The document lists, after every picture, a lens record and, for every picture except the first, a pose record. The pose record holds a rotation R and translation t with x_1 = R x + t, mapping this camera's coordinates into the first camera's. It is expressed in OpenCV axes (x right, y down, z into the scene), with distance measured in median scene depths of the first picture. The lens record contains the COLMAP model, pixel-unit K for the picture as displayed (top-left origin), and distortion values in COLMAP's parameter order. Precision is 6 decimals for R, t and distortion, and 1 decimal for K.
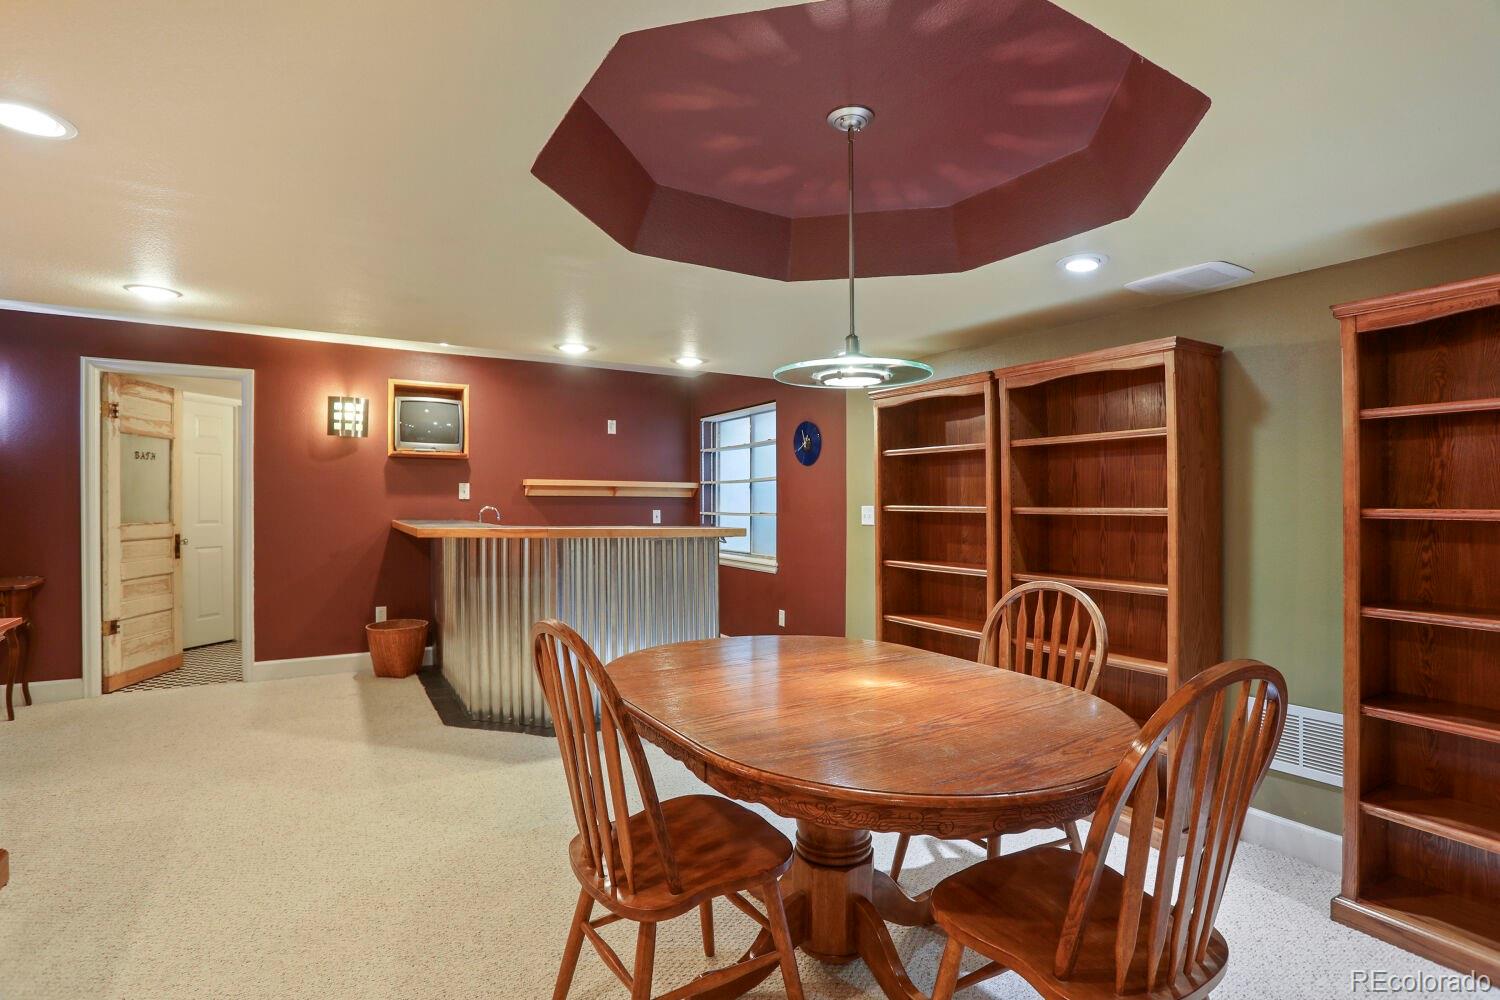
lens RADIAL K [[731.9, 0, 762.3], [0, 731.9, 511.7], [0, 0, 1]] dist [-0.035047, 0.023454]
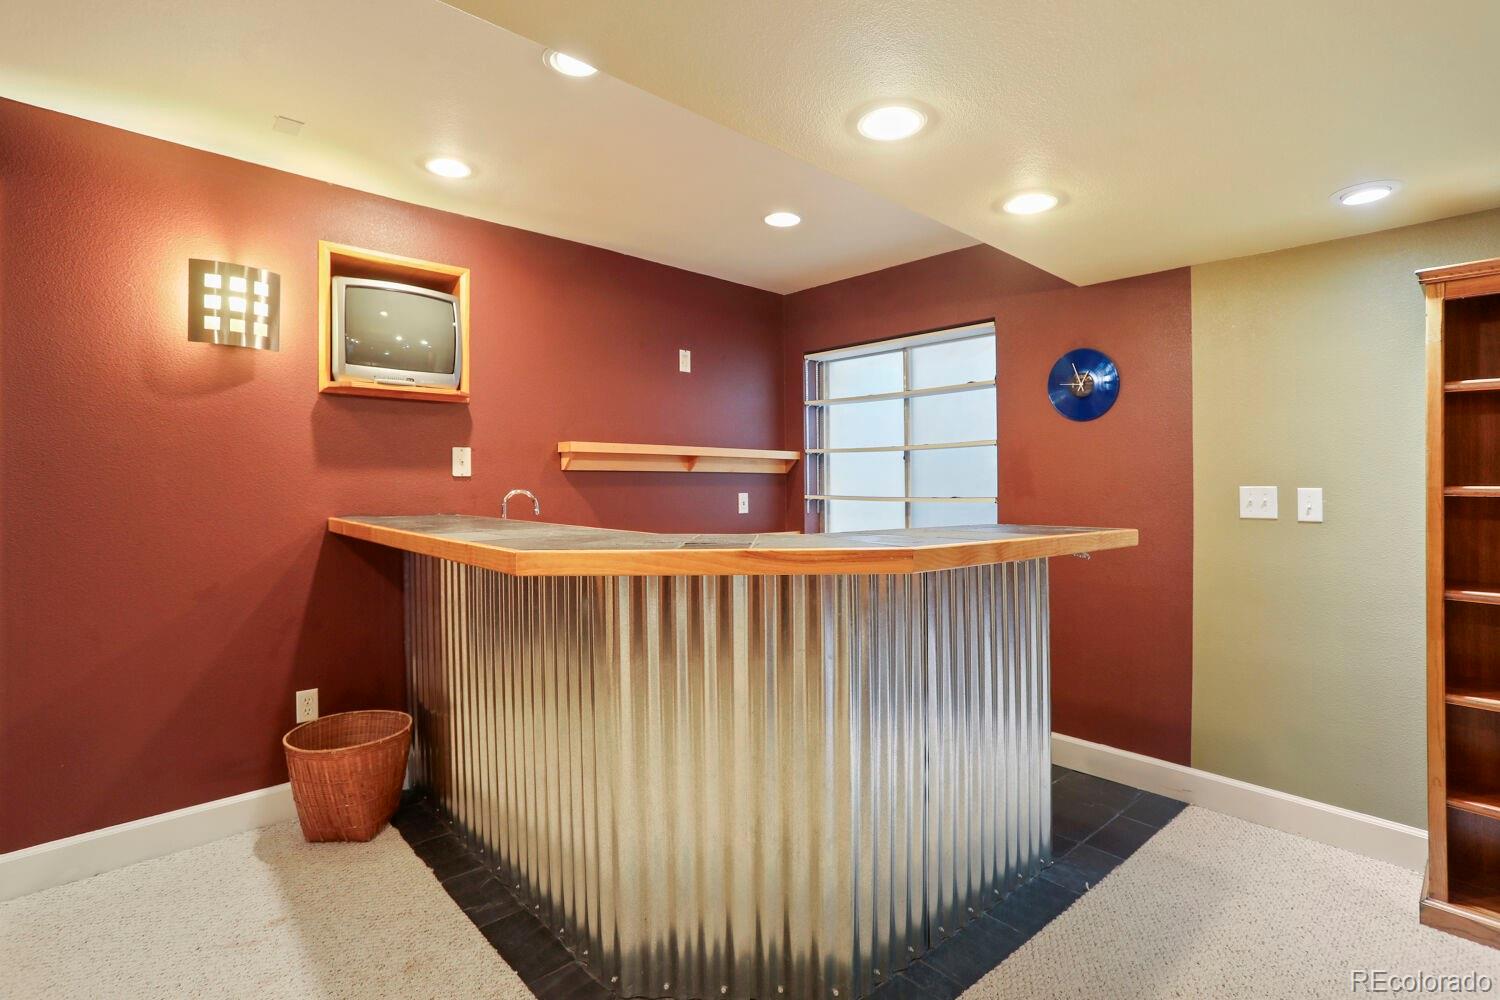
lens RADIAL K [[731.9, 0, 773.6], [0, 731.9, 489.8], [0, 0, 1]] dist [-0.035047, 0.023454]
pose [[0.976420, -0.005191, 0.215816, -0.313357], [0.005167, 0.999986, 0.000676, -0.006362], [-0.215817, 0.000455, 0.976434, 0.436053]]
